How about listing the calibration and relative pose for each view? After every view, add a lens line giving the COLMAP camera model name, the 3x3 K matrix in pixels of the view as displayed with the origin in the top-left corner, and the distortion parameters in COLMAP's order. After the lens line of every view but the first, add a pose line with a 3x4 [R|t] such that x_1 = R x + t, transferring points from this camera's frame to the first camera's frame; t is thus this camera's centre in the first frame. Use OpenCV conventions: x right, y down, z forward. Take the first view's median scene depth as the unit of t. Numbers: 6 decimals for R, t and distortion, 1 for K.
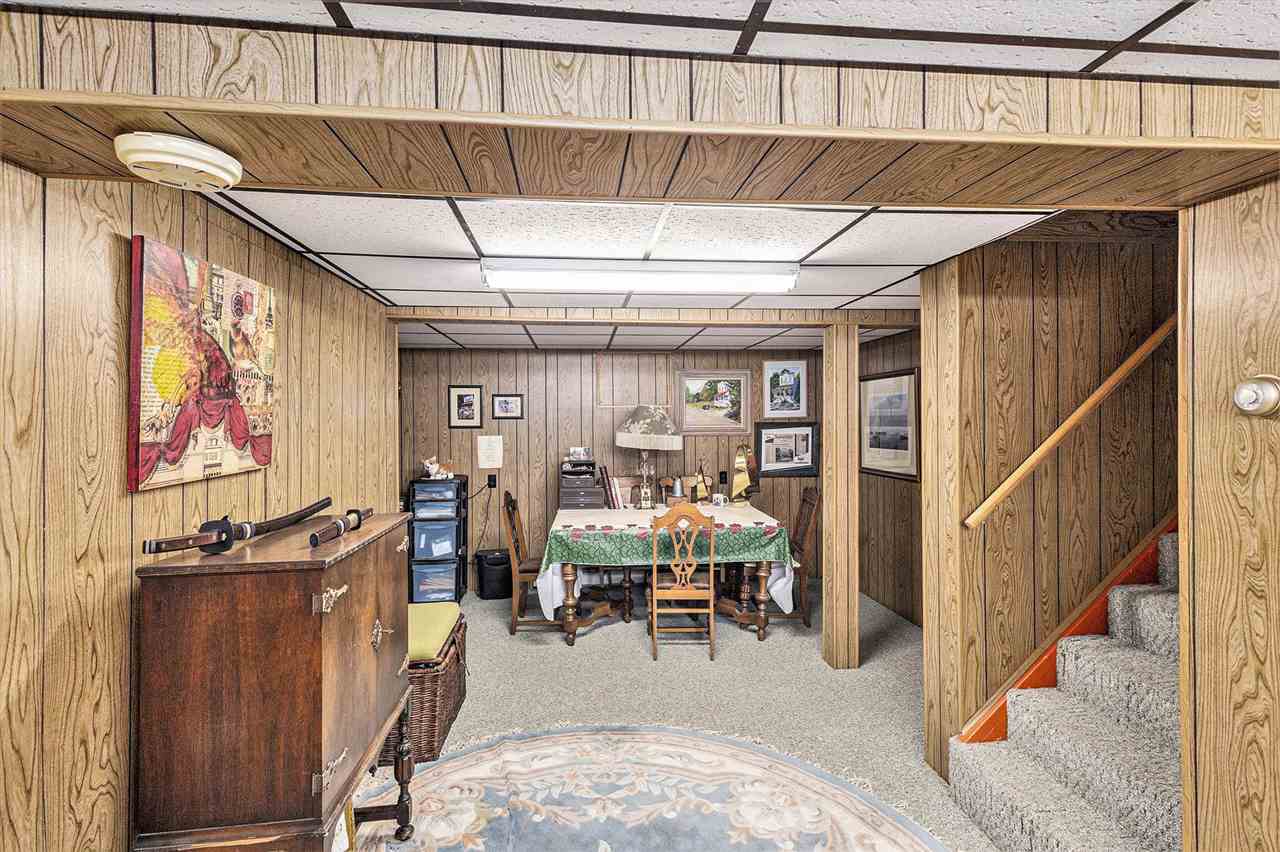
lens RADIAL K [[598.3, 0, 637.3], [0, 598.3, 425.0], [0, 0, 1]] dist [0.012426, -0.001623]
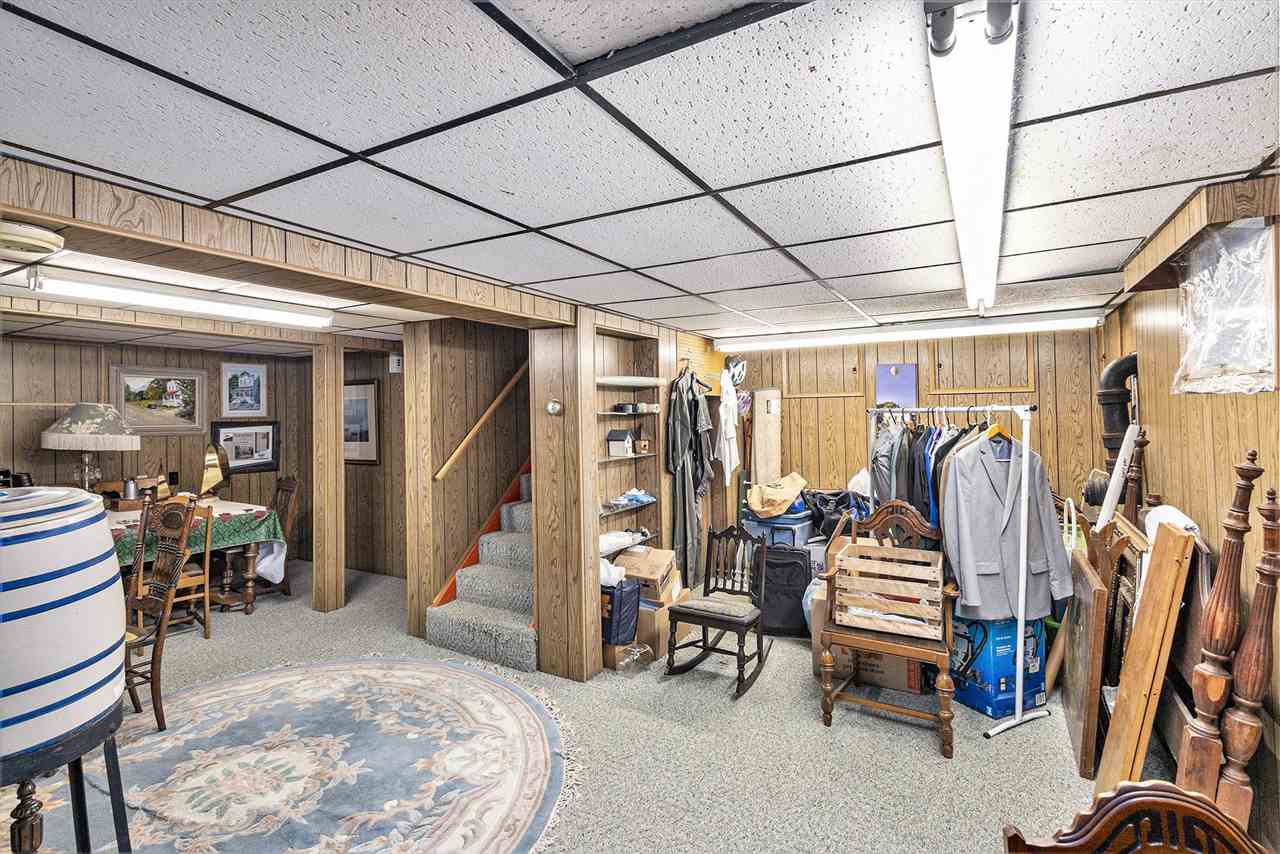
lens RADIAL K [[598.3, 0, 641.0], [0, 598.3, 419.8], [0, 0, 1]] dist [0.012426, -0.001623]
pose [[0.590769, -0.004590, 0.806828, -0.313795], [0.012099, 0.999922, -0.003171, 0.006799], [-0.806750, 0.011636, 0.590778, -0.312561]]
